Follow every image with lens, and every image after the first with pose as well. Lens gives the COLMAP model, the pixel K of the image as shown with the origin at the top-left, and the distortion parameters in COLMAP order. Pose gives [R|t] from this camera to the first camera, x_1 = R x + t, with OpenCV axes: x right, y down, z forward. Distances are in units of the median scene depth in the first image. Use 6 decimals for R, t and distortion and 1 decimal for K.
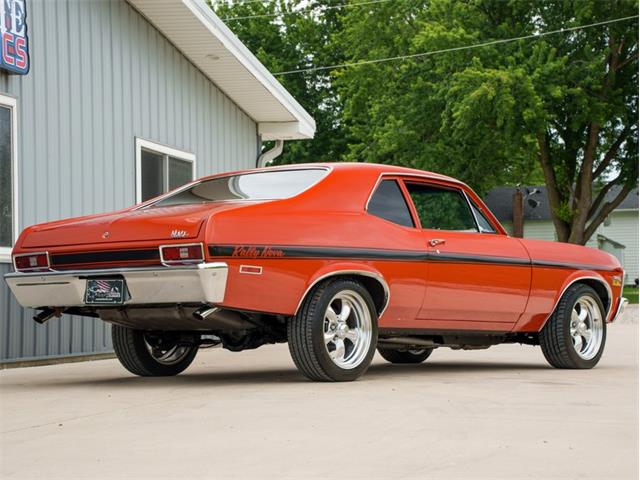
lens RADIAL K [[1442.1, 0, 320.0], [0, 1442.1, 240.0], [0, 0, 1]] dist [0.627922, 0.085319]
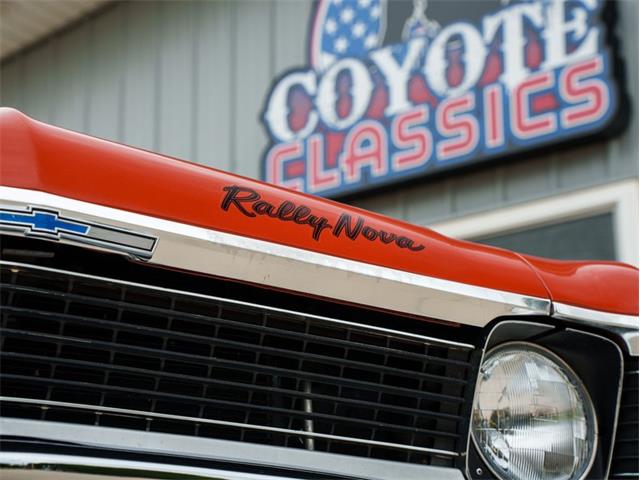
lens RADIAL K [[1374.6, 0, 333.4], [0, 1374.6, 242.5], [0, 0, 1]] dist [0.519357, 0.177831]
pose [[-0.329079, -0.275082, -0.903348, 0.157866], [0.057399, 0.949034, -0.309904, 0.037879], [0.942556, -0.153834, -0.296517, 0.810886]]
